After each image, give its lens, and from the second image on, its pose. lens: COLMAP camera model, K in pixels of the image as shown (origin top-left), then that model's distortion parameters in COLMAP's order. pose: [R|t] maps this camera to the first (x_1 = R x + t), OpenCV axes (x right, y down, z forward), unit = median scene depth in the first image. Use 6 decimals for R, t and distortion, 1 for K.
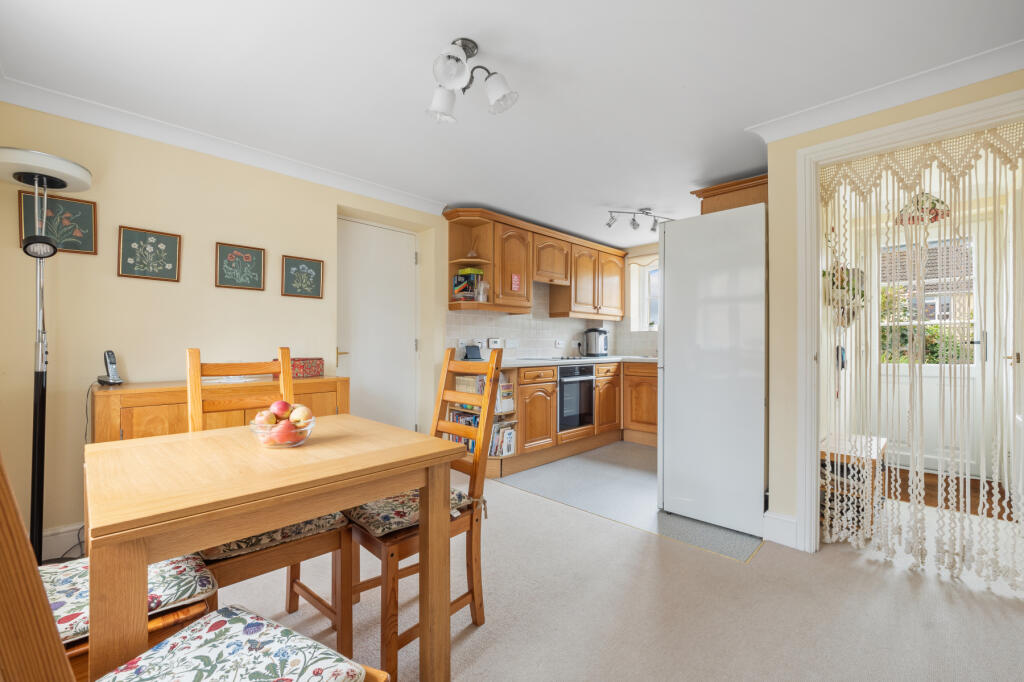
lens RADIAL K [[427.3, 0, 507.3], [0, 427.3, 339.2], [0, 0, 1]] dist [-0.013085, -0.000178]
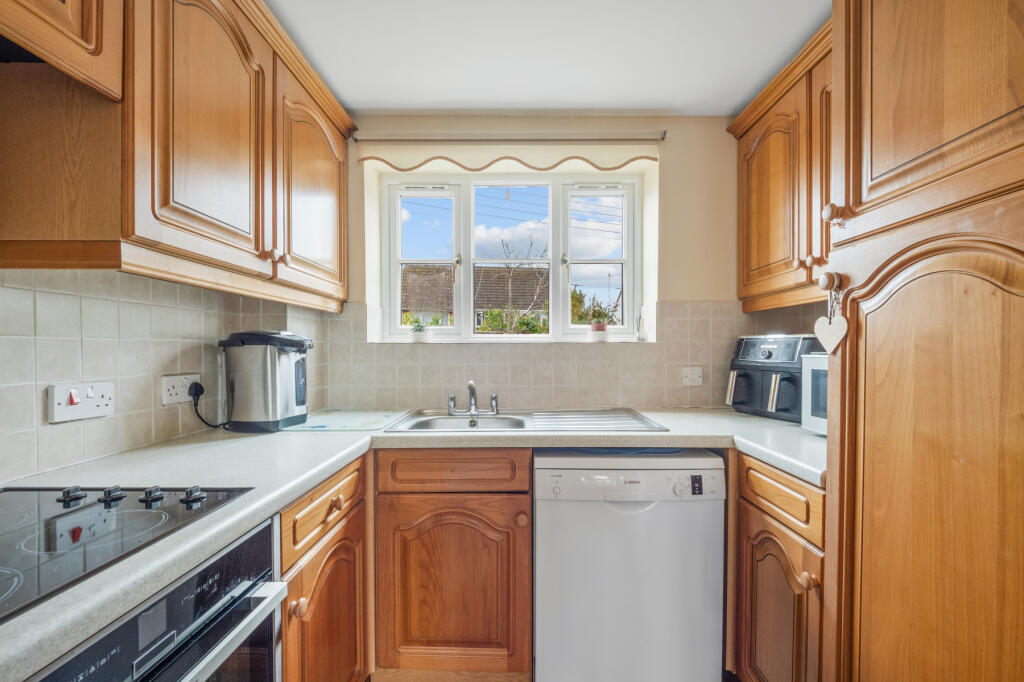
lens RADIAL K [[427.3, 0, 505.9], [0, 427.3, 350.1], [0, 0, 1]] dist [-0.013085, -0.000178]
pose [[0.722477, -0.007976, 0.691349, 0.126825], [0.001623, 0.999950, 0.009841, -0.015649], [-0.691393, -0.005988, 0.722454, 0.680503]]
